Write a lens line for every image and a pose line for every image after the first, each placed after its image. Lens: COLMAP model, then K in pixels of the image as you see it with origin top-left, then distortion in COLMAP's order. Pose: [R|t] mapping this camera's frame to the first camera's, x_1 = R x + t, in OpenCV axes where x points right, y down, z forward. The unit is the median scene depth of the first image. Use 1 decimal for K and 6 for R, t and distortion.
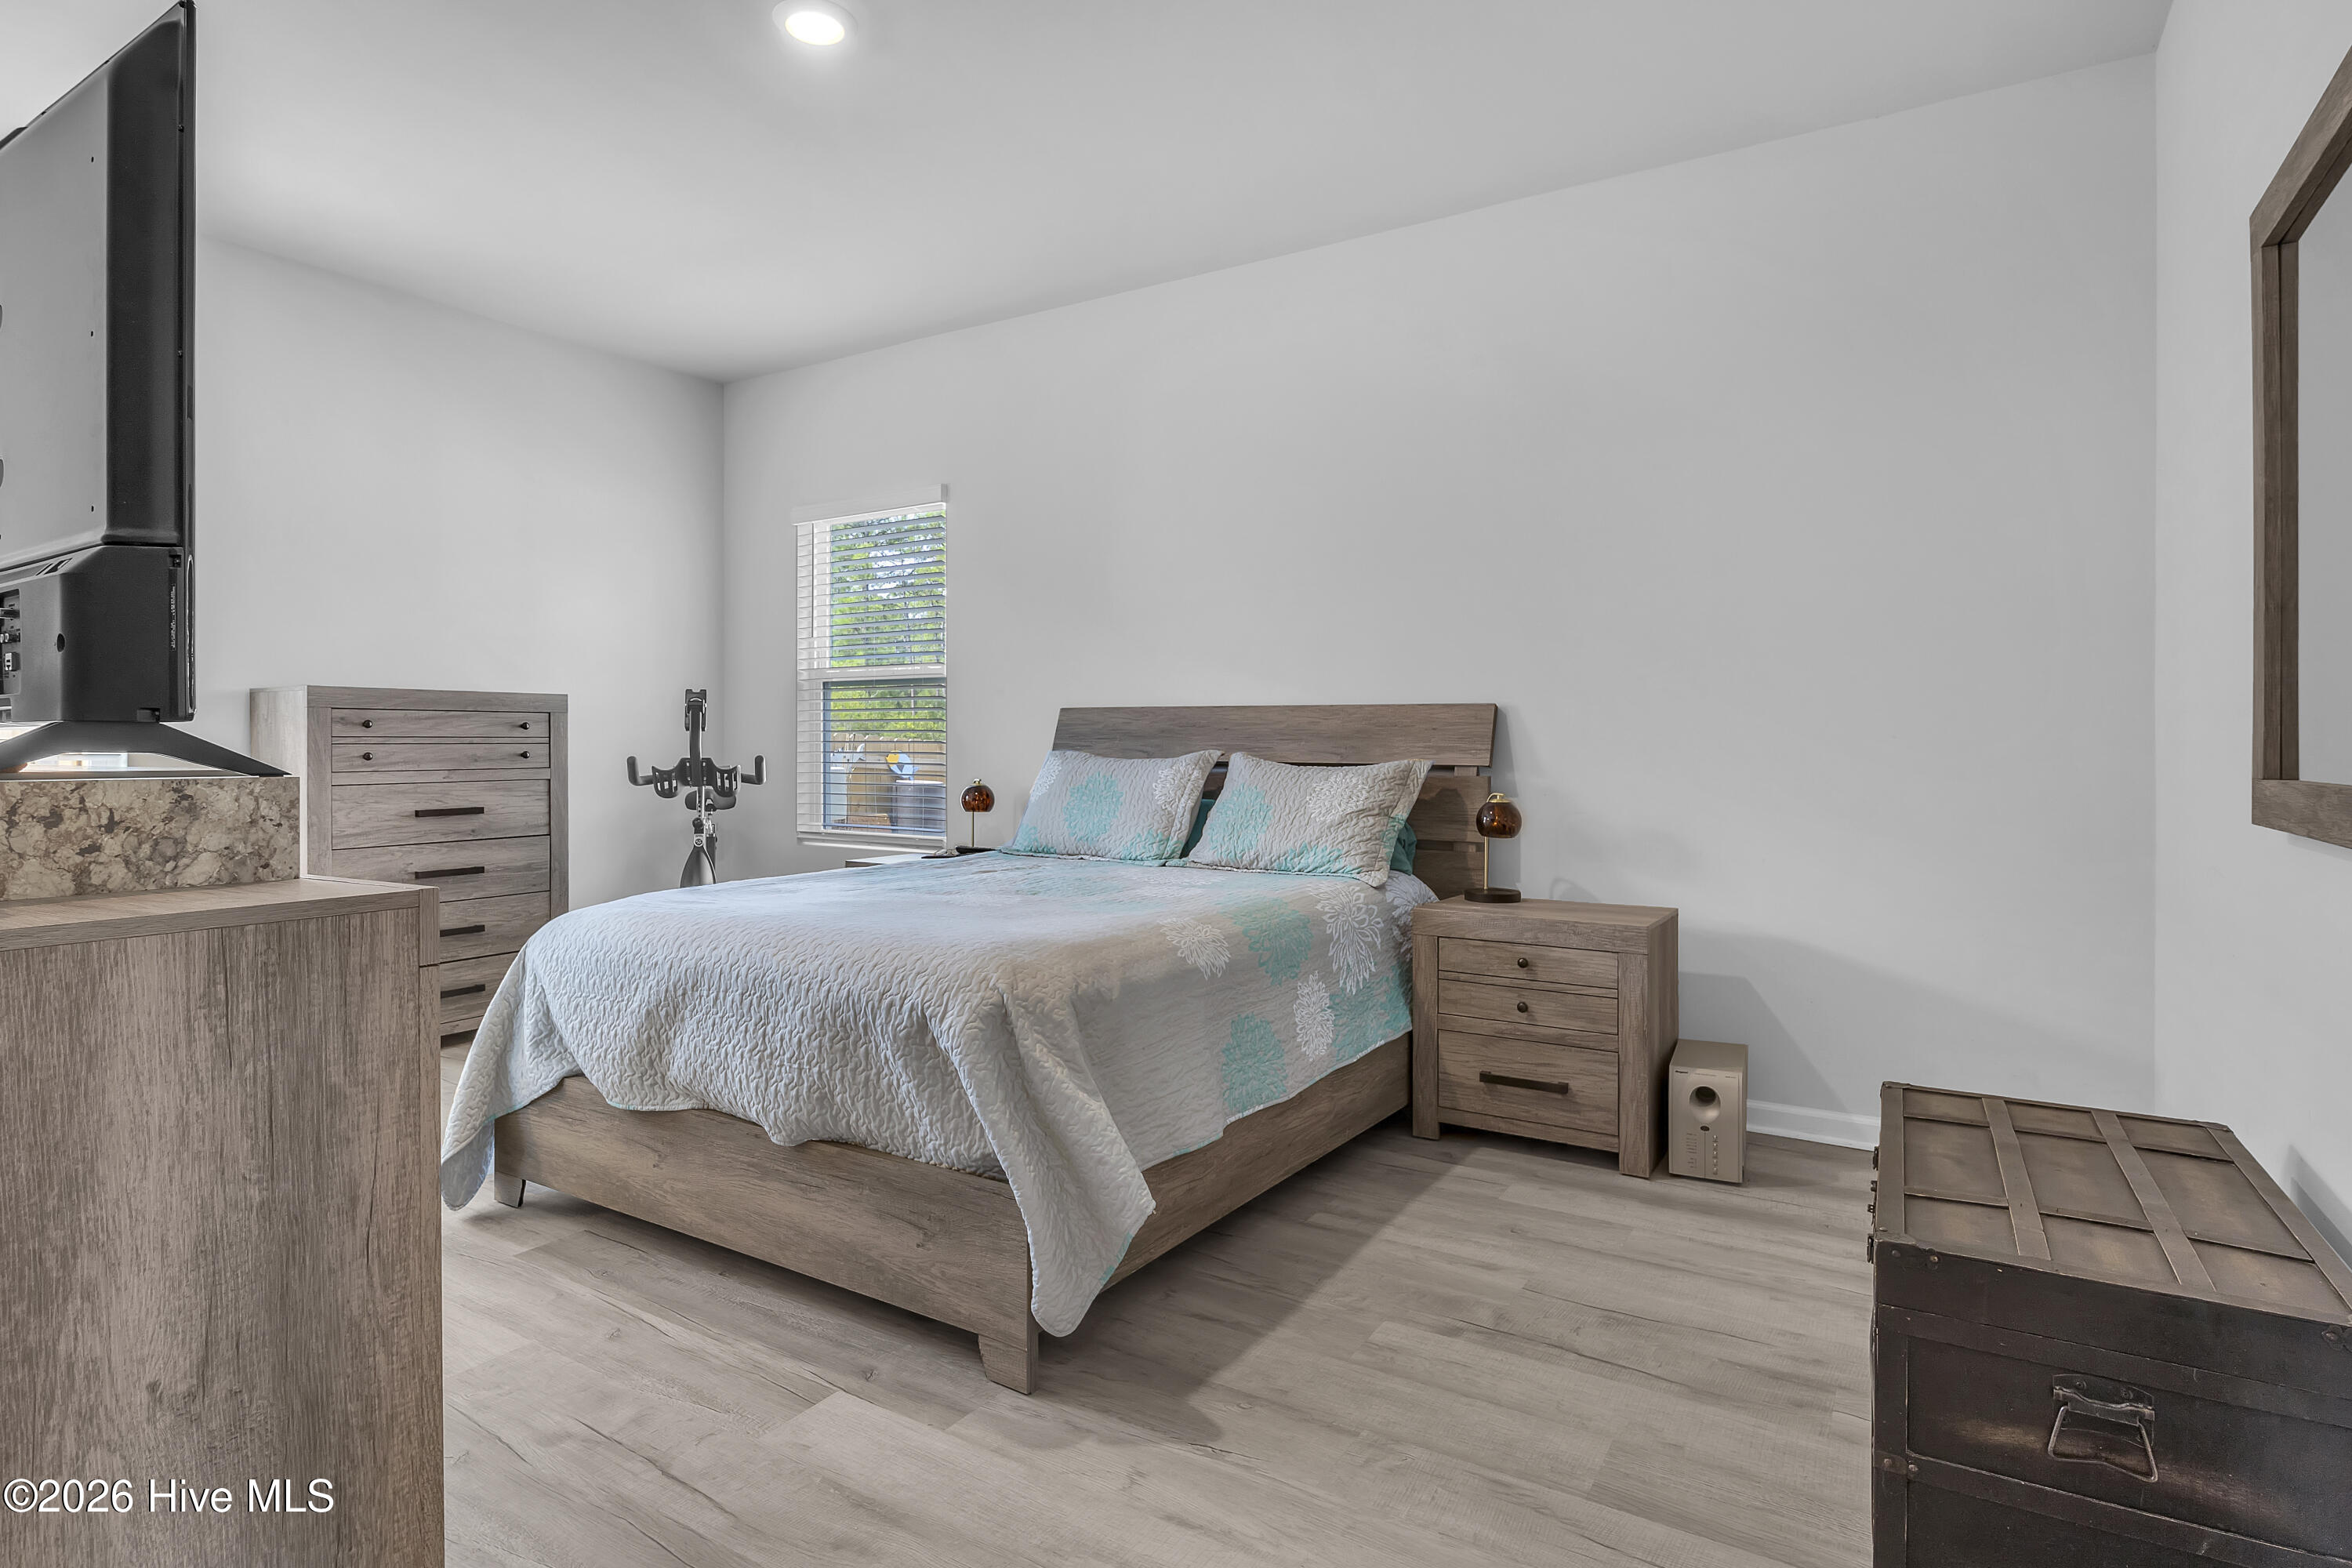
lens RADIAL K [[1200.6, 0, 1169.9], [0, 1200.6, 761.1], [0, 0, 1]] dist [-0.008634, -0.000649]
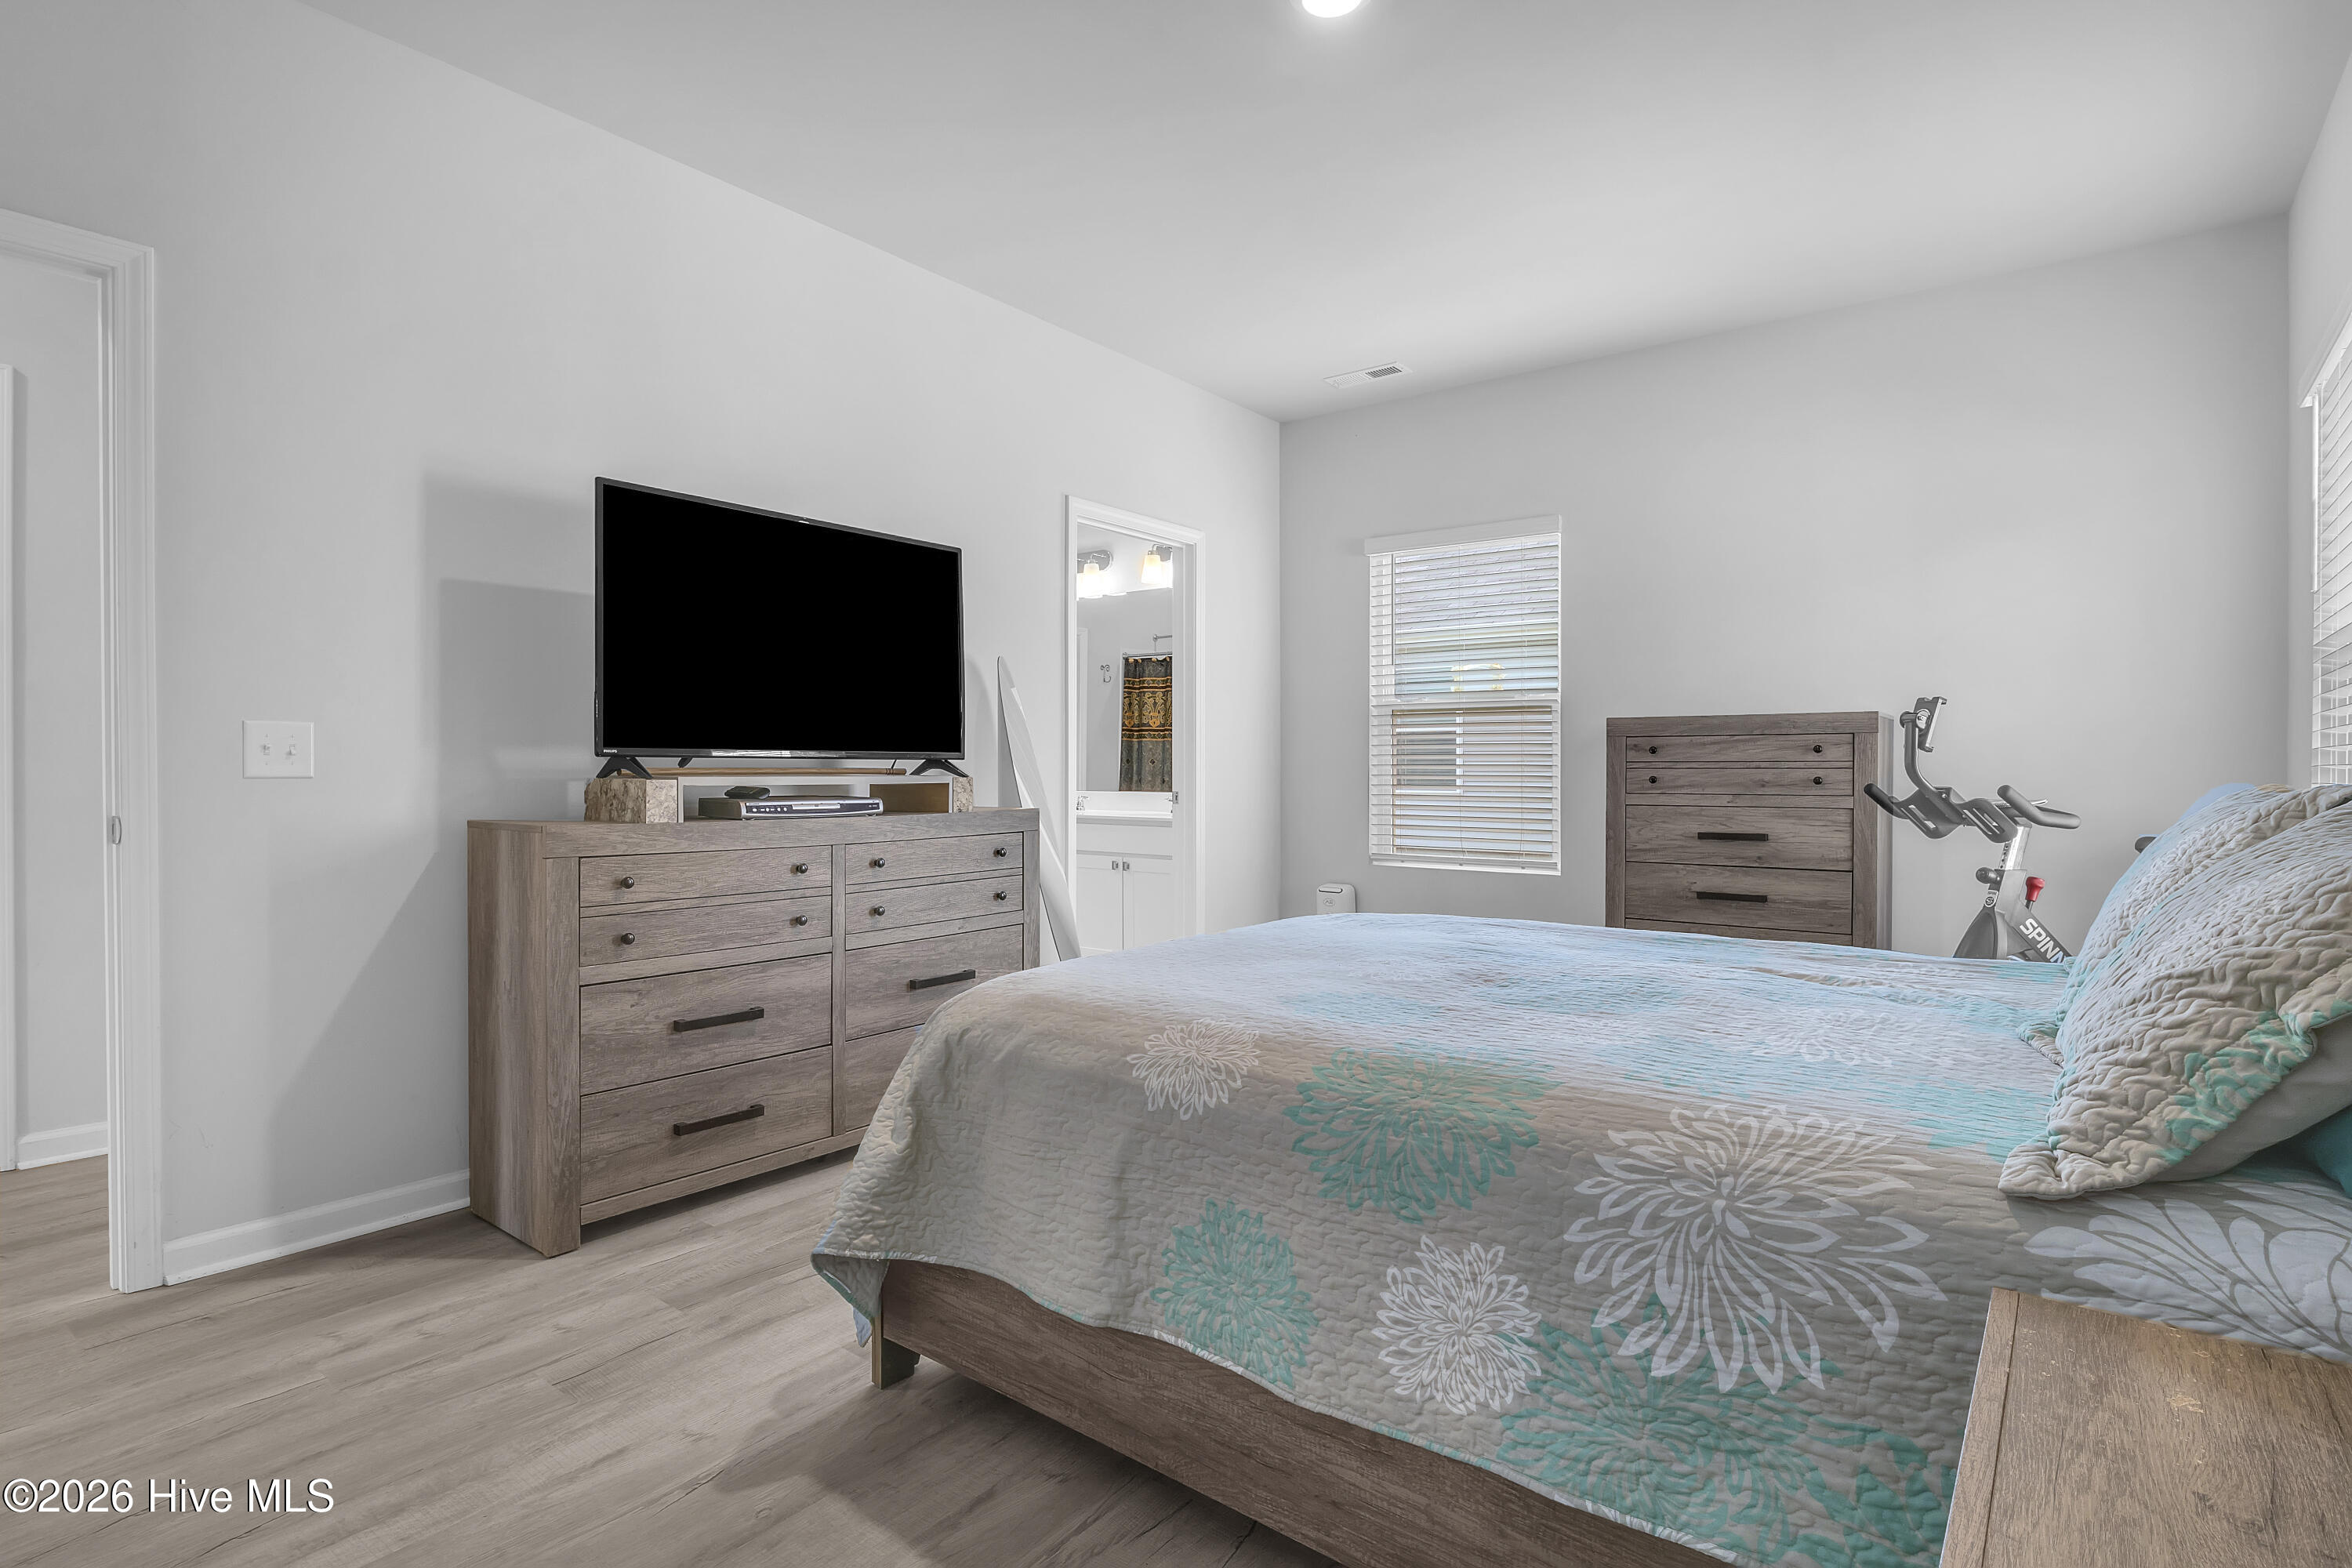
lens RADIAL K [[1200.6, 0, 1227.3], [0, 1200.6, 774.6], [0, 0, 1]] dist [-0.008634, -0.000649]
pose [[-0.076380, 0.007801, -0.997048, 0.454795], [-0.017025, 0.999813, 0.009127, -0.011709], [0.996933, 0.017671, -0.076233, 0.694791]]
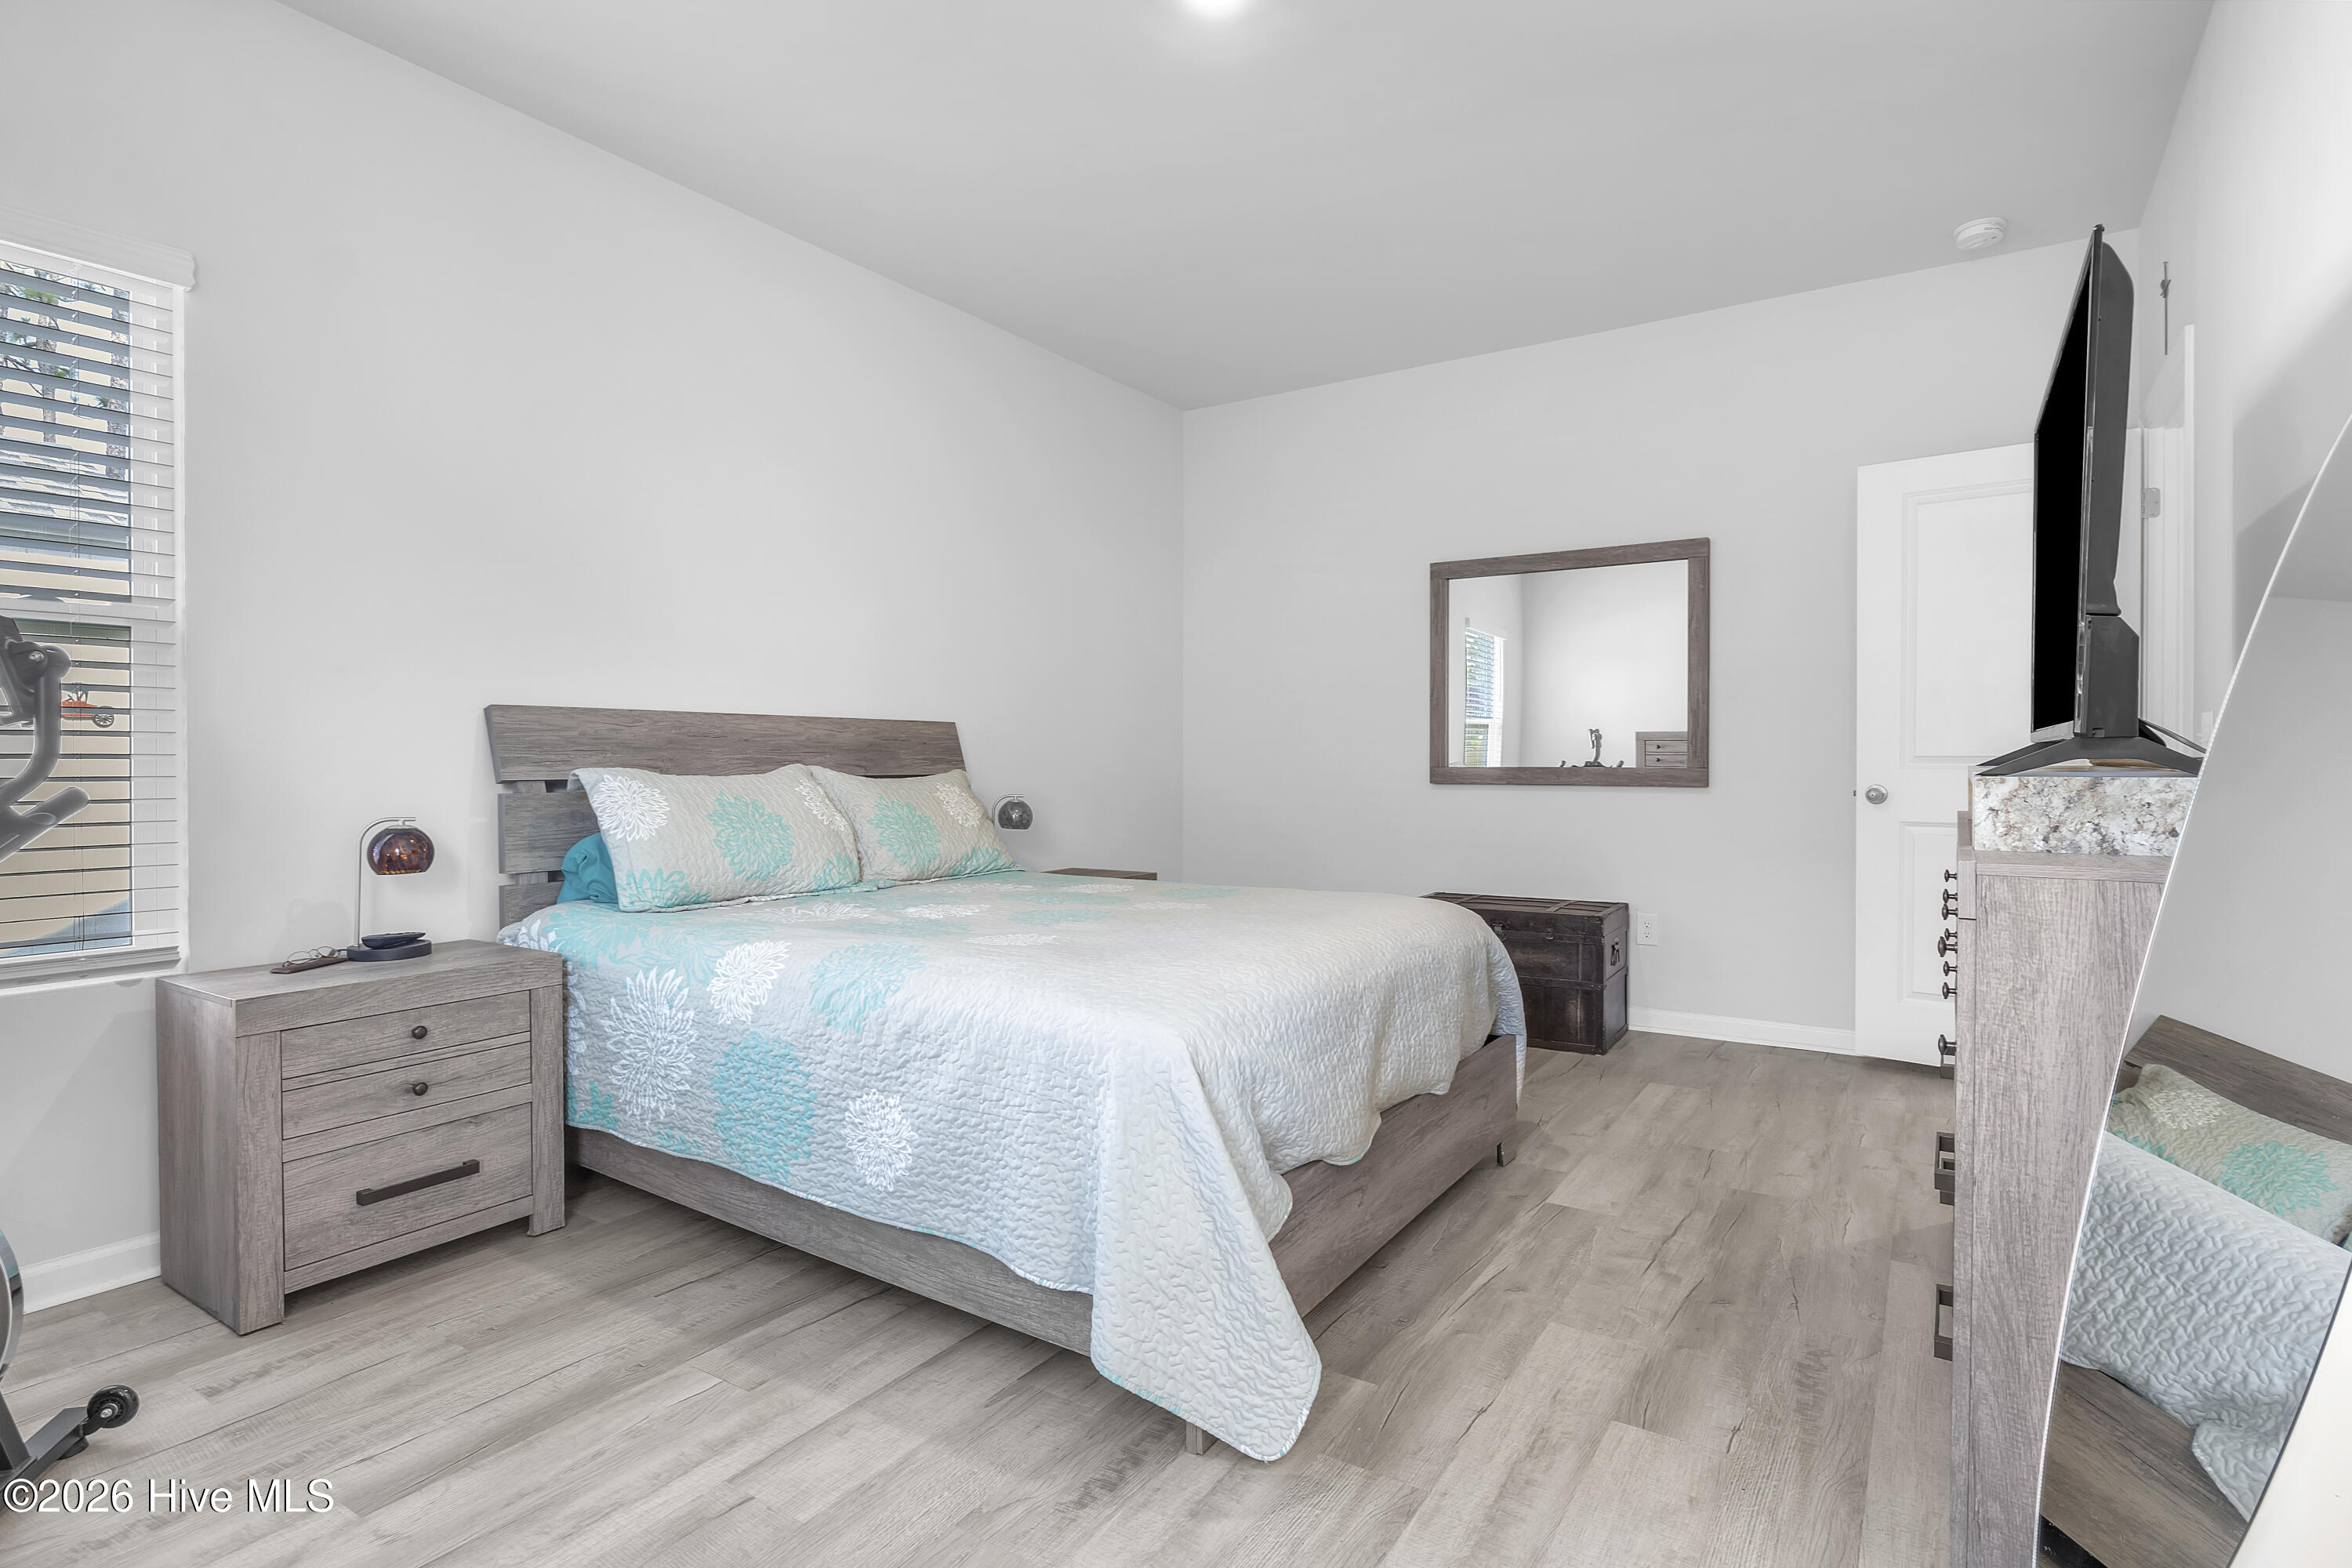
lens RADIAL K [[1200.6, 0, 1168.6], [0, 1200.6, 772.7], [0, 0, 1]] dist [-0.008634, -0.000649]
pose [[0.024058, -0.022519, 0.999457, -0.865267], [0.019967, 0.999558, 0.022041, -0.015645], [-0.999511, 0.019426, 0.024497, 0.709418]]
